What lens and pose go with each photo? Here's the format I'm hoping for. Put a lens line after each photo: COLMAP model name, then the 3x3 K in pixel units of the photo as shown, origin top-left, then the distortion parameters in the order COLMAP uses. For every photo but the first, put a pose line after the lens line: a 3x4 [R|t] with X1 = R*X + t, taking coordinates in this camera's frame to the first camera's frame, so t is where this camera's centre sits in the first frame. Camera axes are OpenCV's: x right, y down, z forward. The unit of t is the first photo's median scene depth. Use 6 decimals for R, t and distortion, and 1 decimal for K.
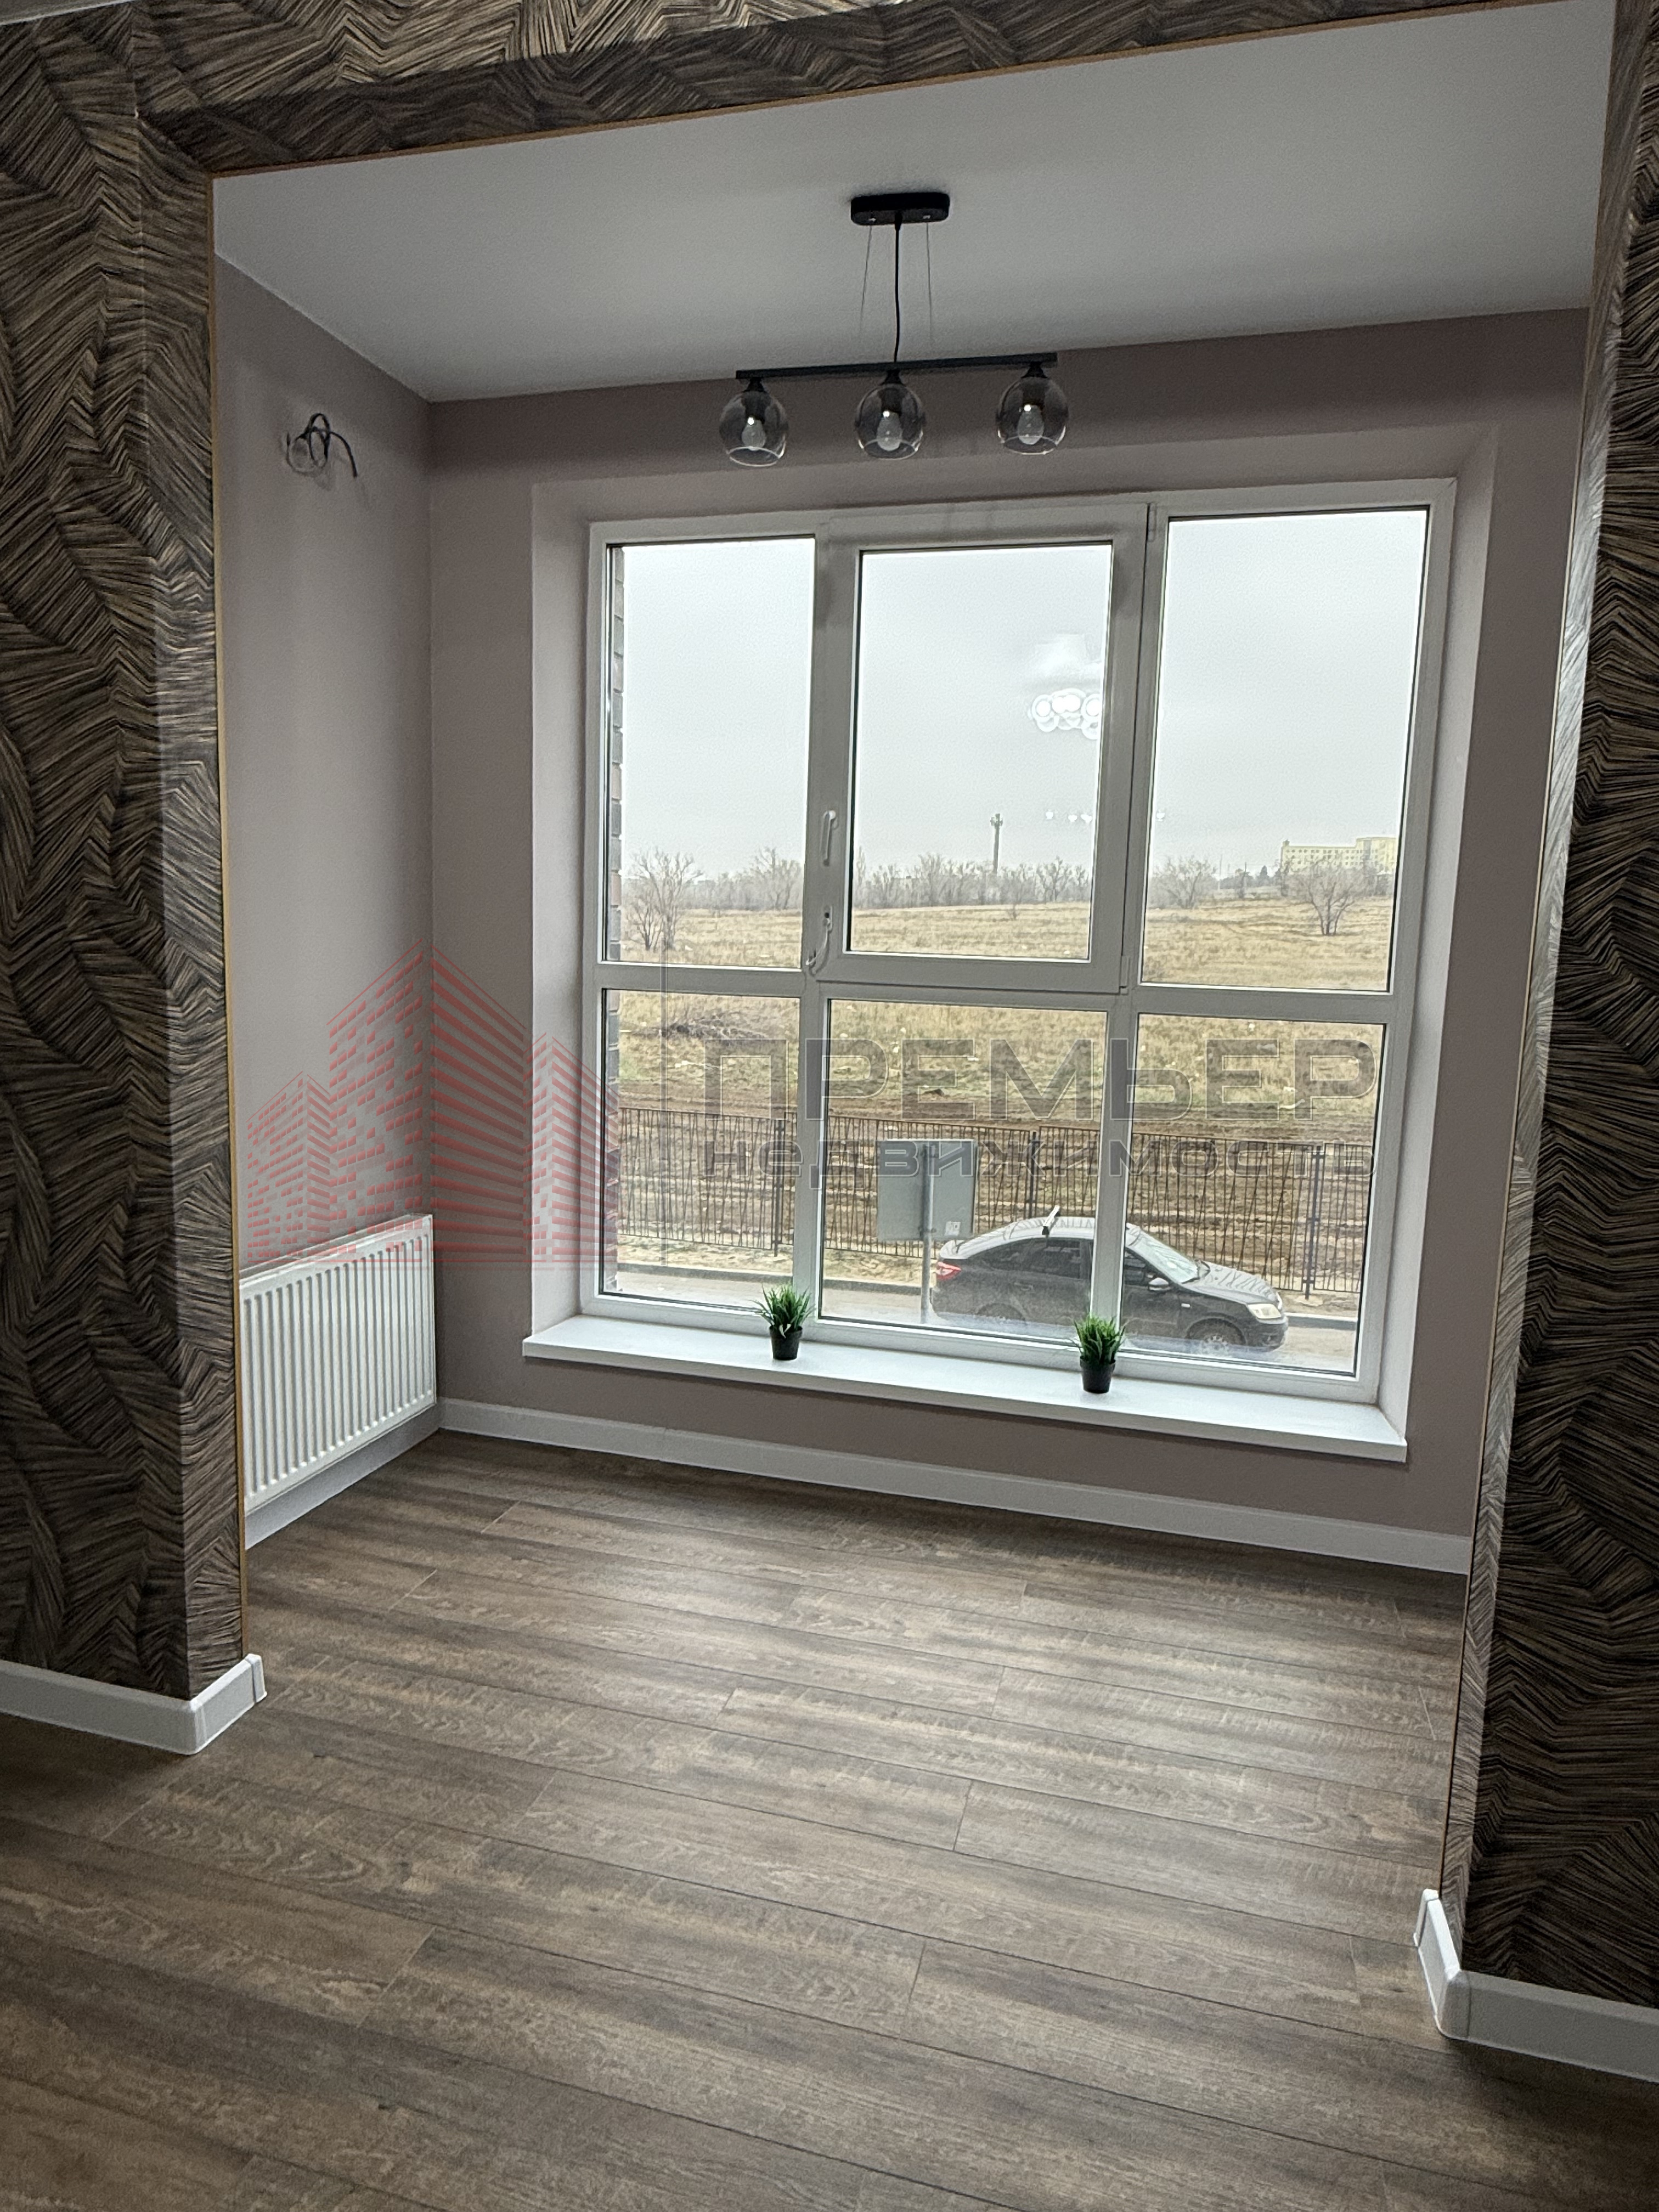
lens RADIAL K [[1337.9, 0, 827.1], [0, 1337.9, 1114.9], [0, 0, 1]] dist [0.002590, 0.000883]
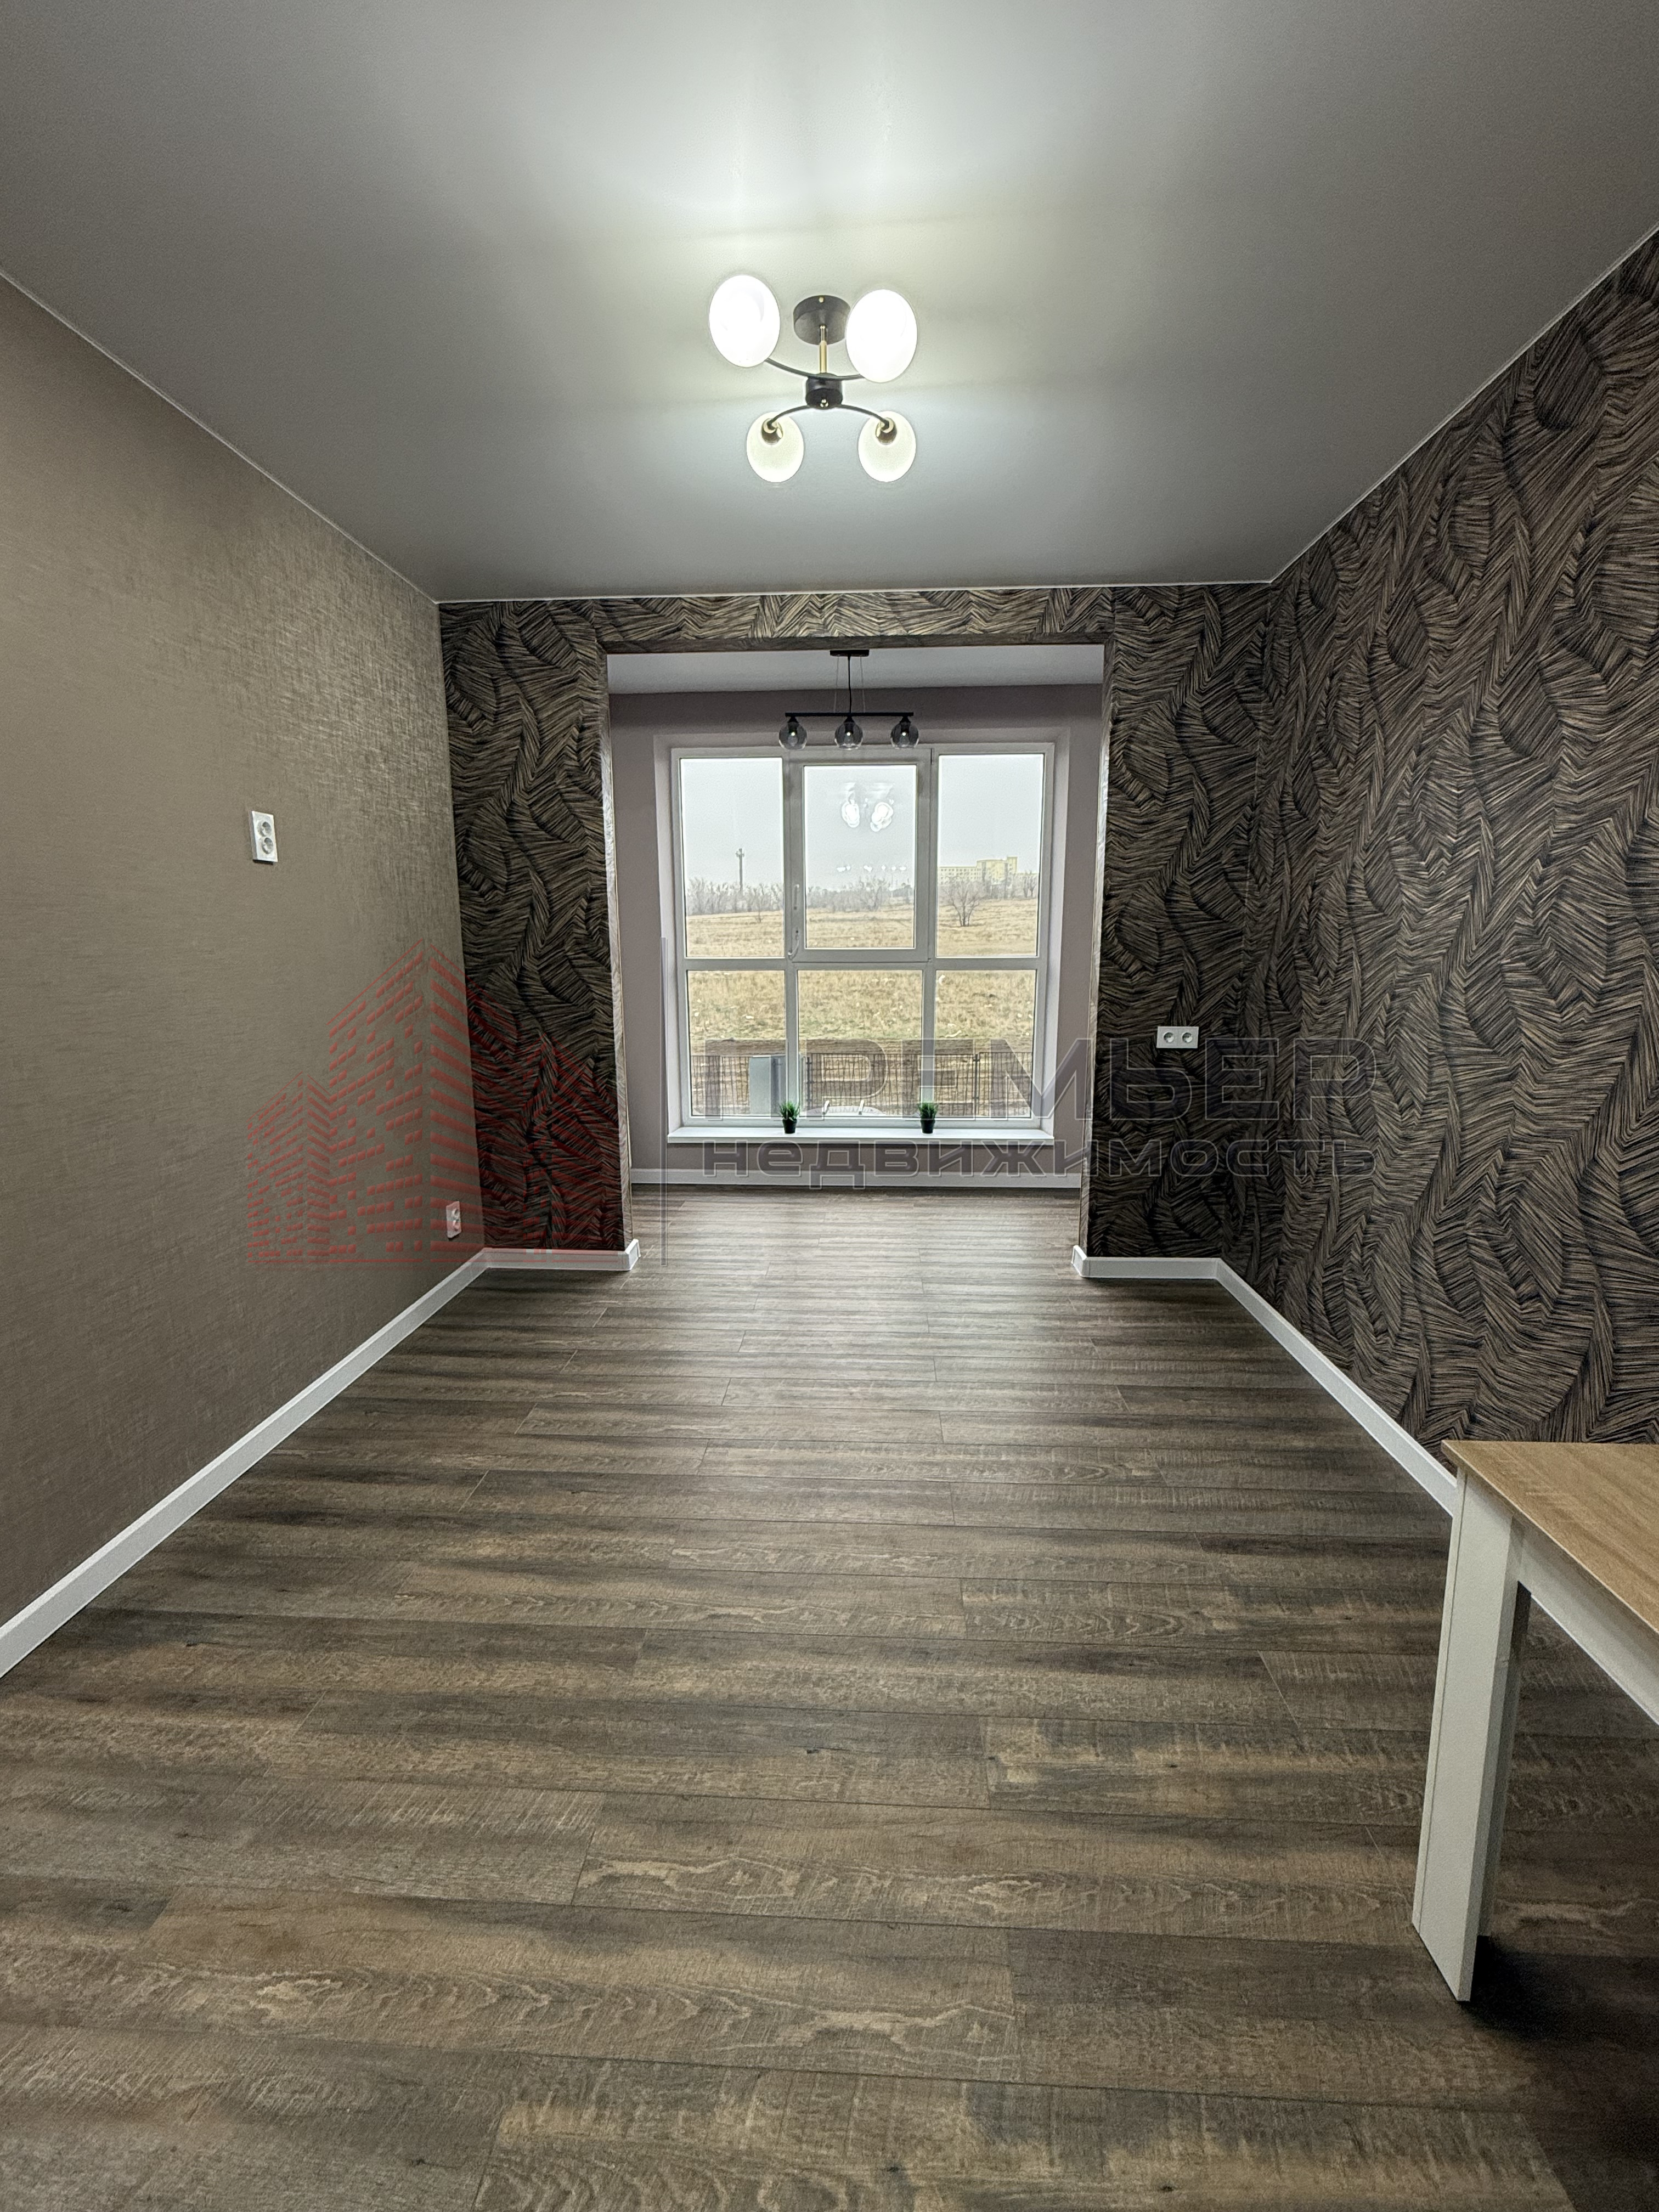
lens RADIAL K [[910.3, 0, 826.3], [0, 910.3, 1112.3], [0, 0, 1]] dist [0.000330, 0.000025]
pose [[0.977895, -0.074691, 0.195302, -0.443585], [0.062968, 0.995860, 0.065564, 0.086546], [-0.199390, -0.051817, 0.978549, -0.820315]]
